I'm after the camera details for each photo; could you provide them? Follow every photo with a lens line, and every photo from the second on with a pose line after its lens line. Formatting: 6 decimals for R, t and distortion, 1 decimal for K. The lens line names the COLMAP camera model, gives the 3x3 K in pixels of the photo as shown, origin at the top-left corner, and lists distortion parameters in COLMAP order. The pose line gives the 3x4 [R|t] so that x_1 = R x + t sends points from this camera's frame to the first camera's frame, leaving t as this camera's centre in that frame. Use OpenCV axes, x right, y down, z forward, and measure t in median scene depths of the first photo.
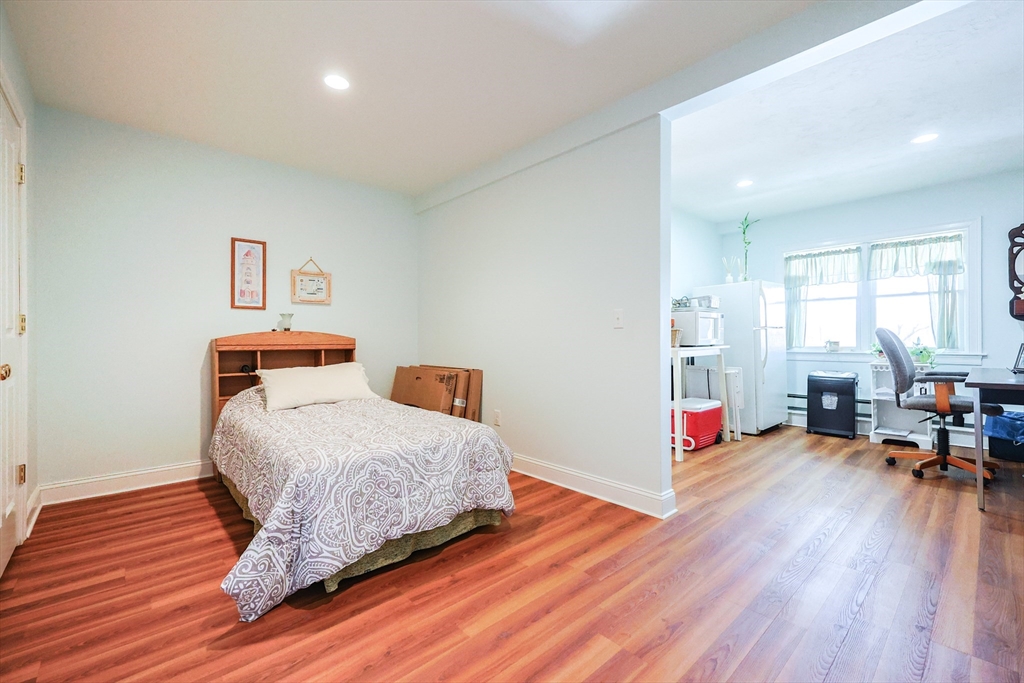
lens RADIAL K [[436.0, 0, 513.6], [0, 436.0, 334.0], [0, 0, 1]] dist [-0.001160, -0.000012]
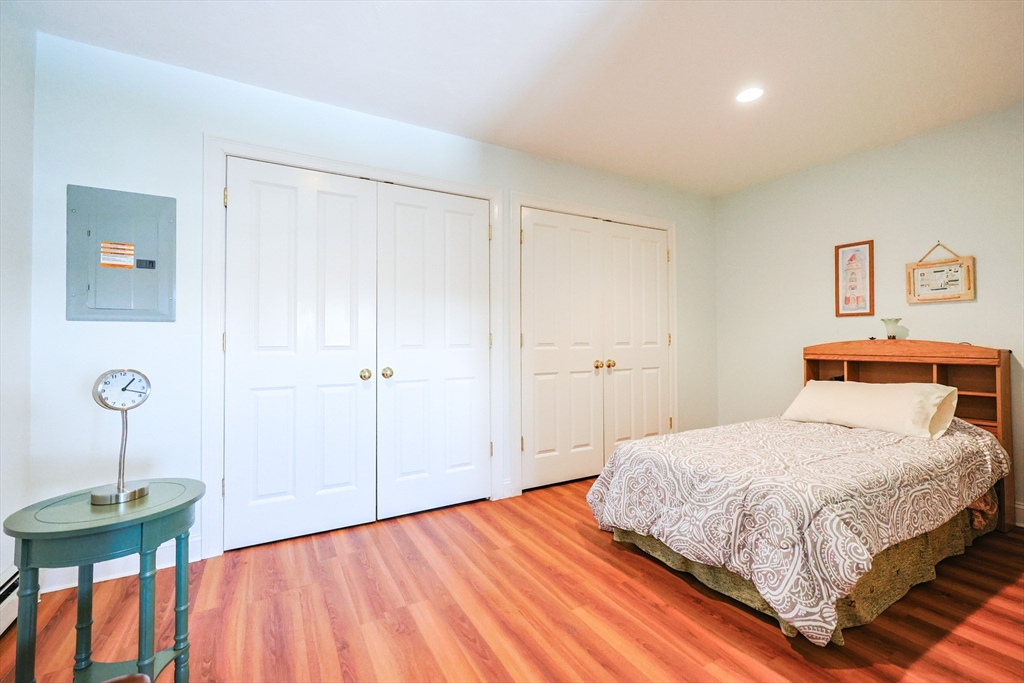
lens RADIAL K [[436.0, 0, 513.6], [0, 436.0, 334.0], [0, 0, 1]] dist [-0.001160, -0.000012]
pose [[-0.224312, -0.008895, -0.974477, 0.767474], [0.016692, 0.999777, -0.012969, -0.030385], [0.974374, -0.019175, -0.224114, 0.788383]]
